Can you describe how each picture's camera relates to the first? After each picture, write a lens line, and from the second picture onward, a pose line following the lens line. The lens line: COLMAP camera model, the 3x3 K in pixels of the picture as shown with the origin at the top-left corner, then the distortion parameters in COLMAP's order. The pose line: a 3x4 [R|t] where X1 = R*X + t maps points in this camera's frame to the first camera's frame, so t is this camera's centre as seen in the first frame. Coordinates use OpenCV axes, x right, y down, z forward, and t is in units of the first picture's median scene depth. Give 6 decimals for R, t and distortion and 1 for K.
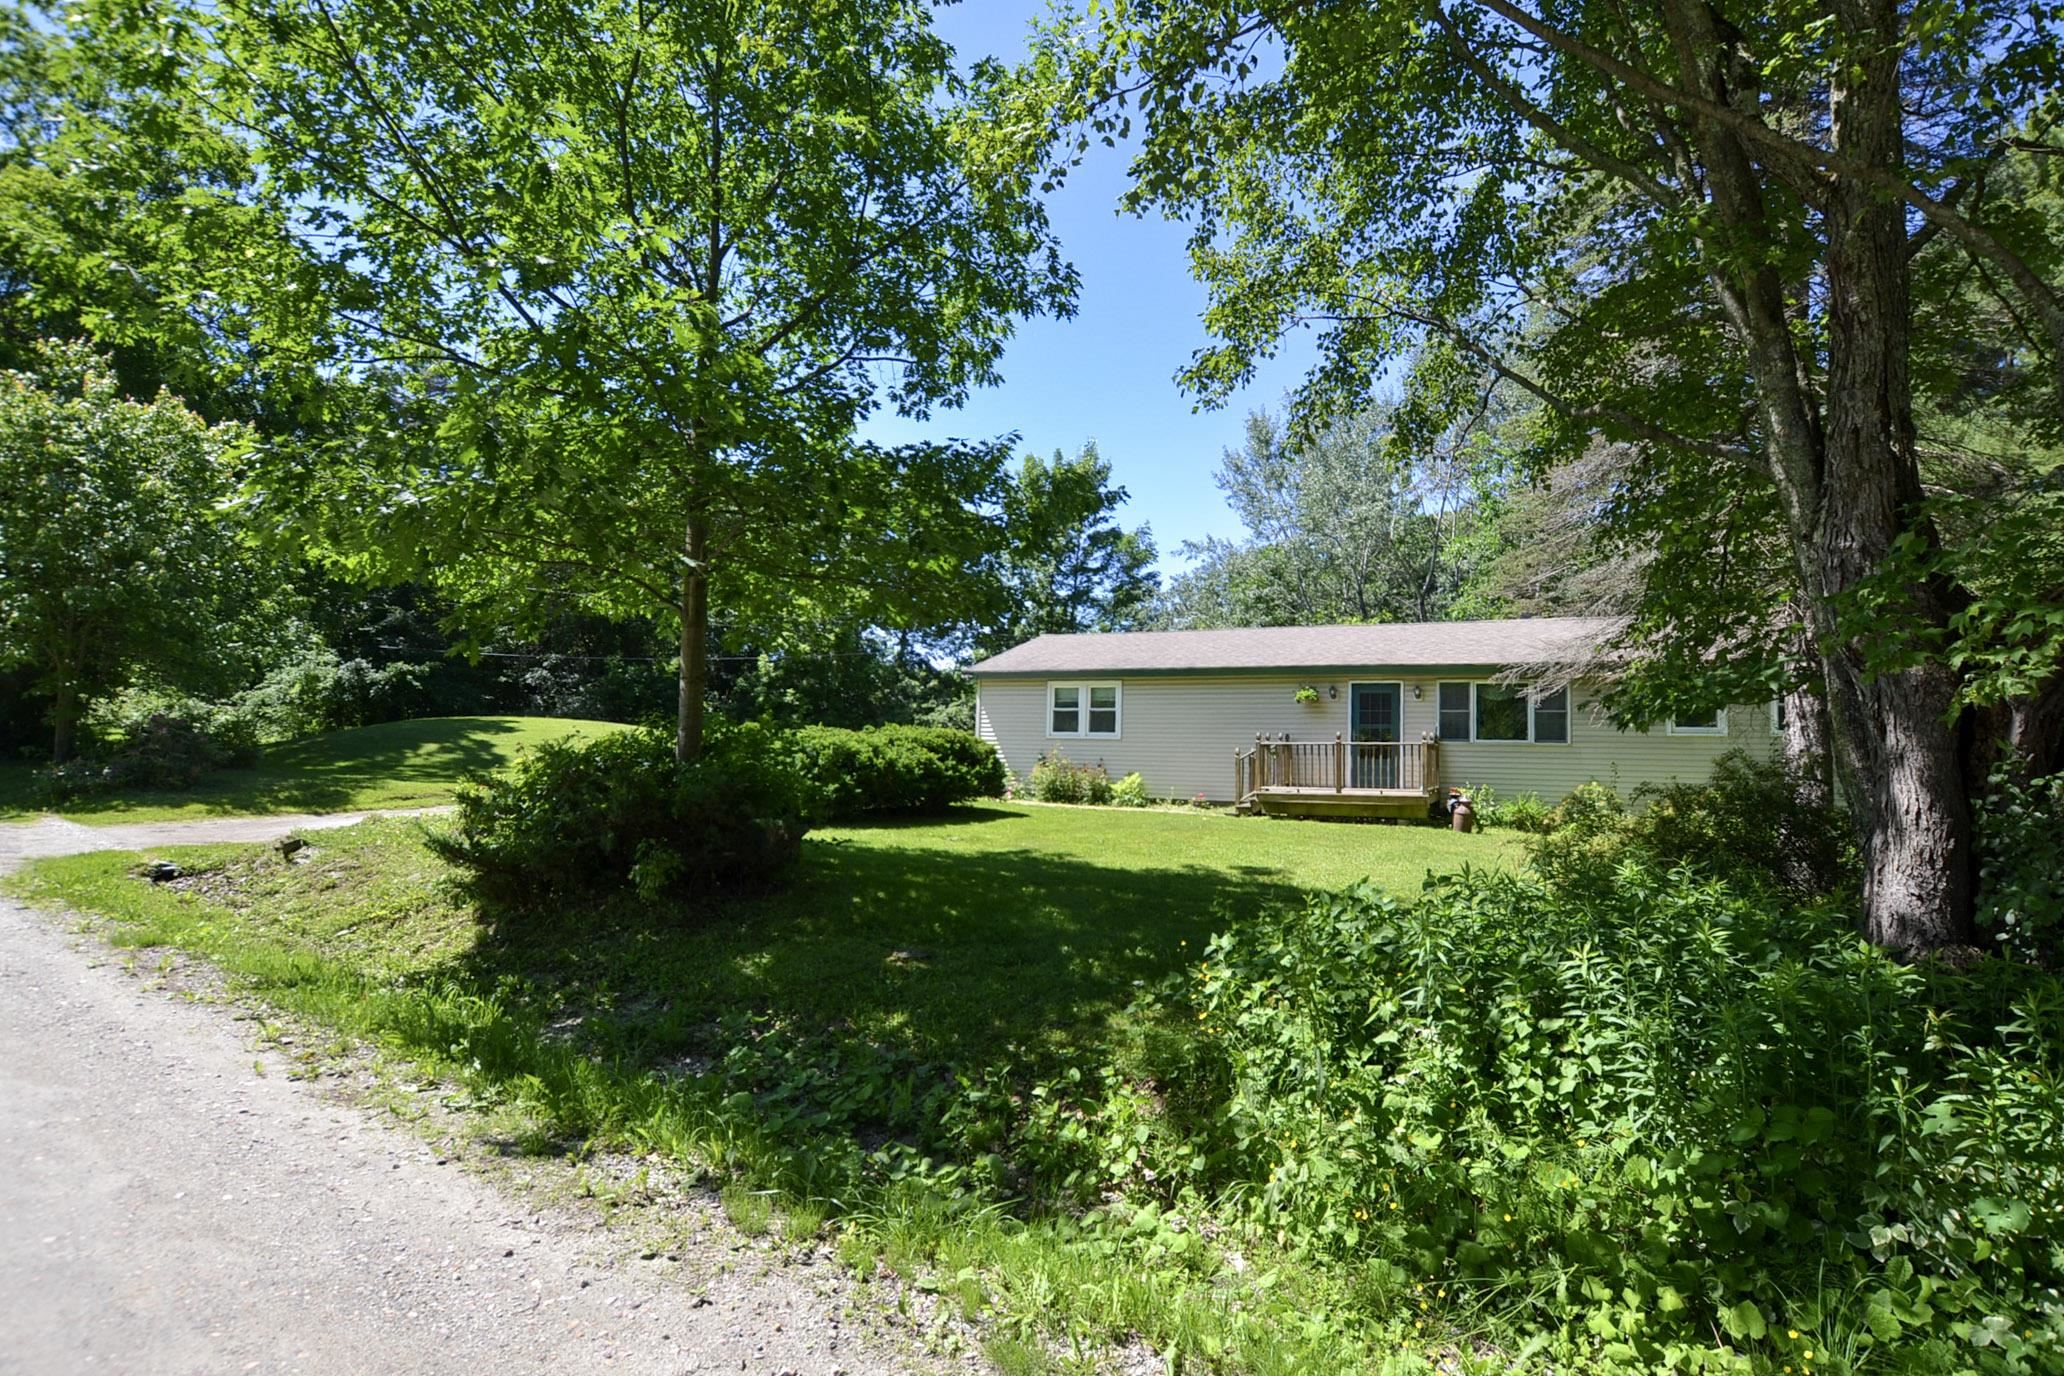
lens RADIAL K [[924.3, 0, 1020.7], [0, 924.3, 737.6], [0, 0, 1]] dist [-0.039203, 0.004517]
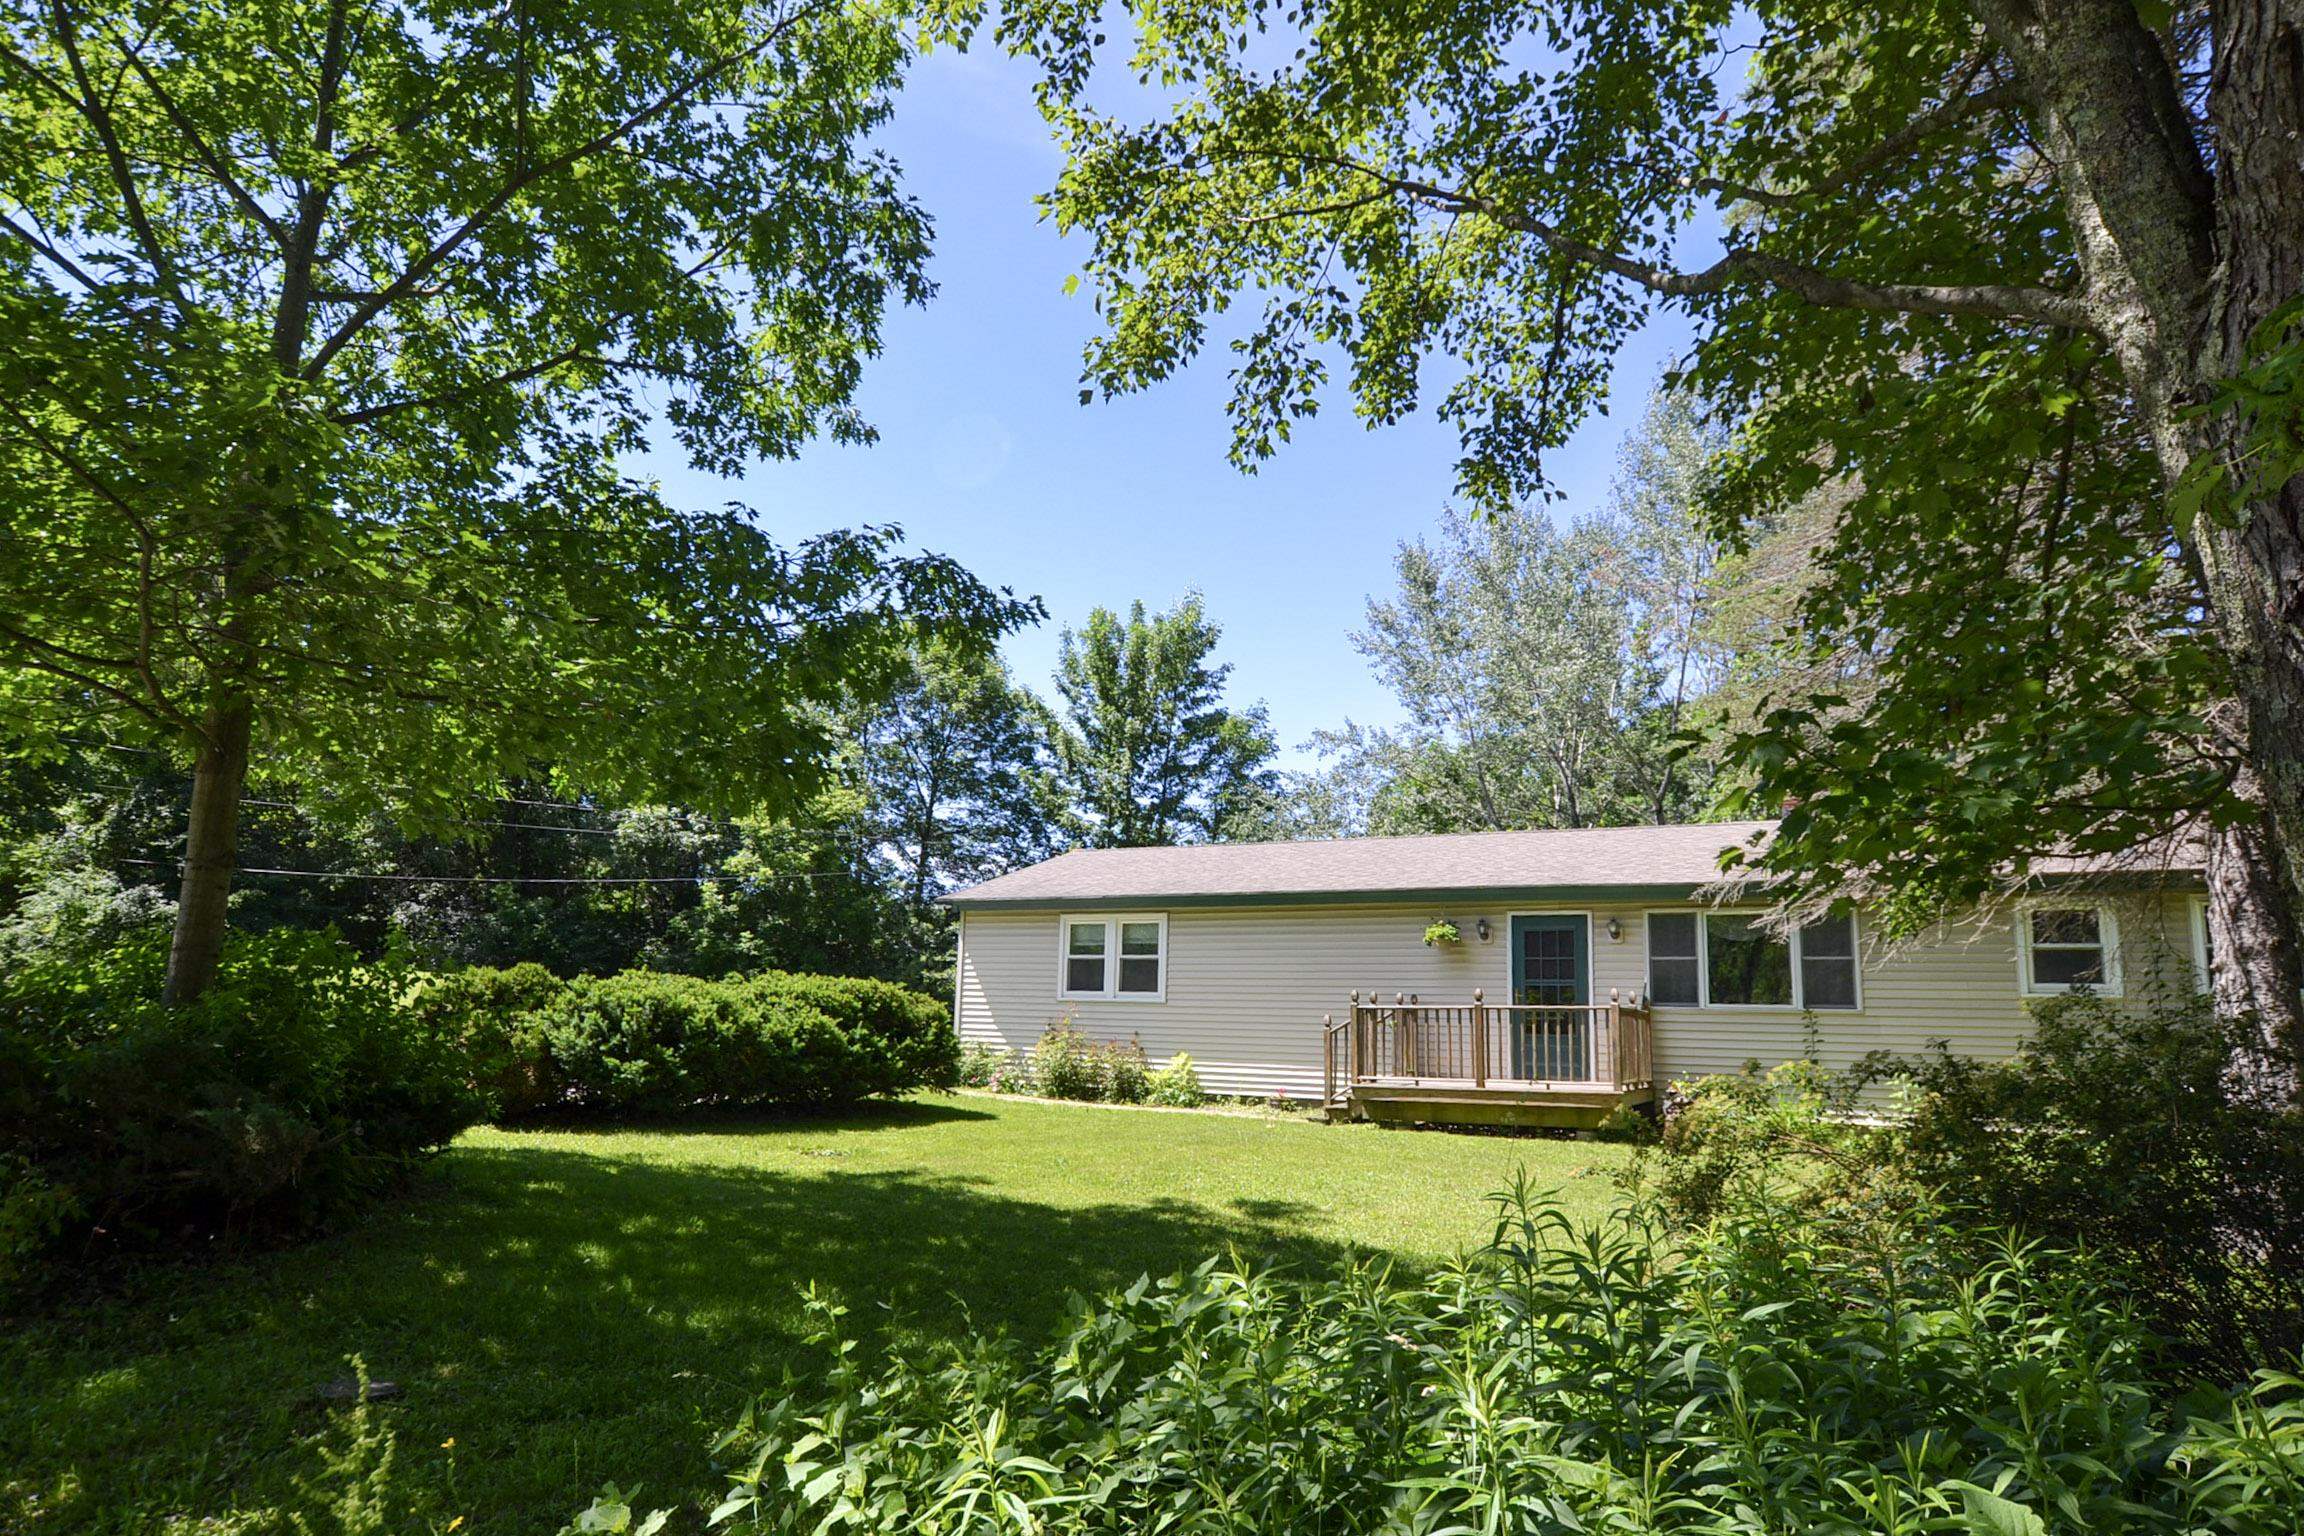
lens RADIAL K [[1238.9, 0, 1103.0], [0, 1238.9, 867.2], [0, 0, 1]] dist [-0.025440, -0.000330]
pose [[0.998981, 0.002542, -0.045053, 0.106620], [-0.007825, 0.993044, -0.117483, 0.010683], [0.044441, 0.117716, 0.992052, 0.118302]]
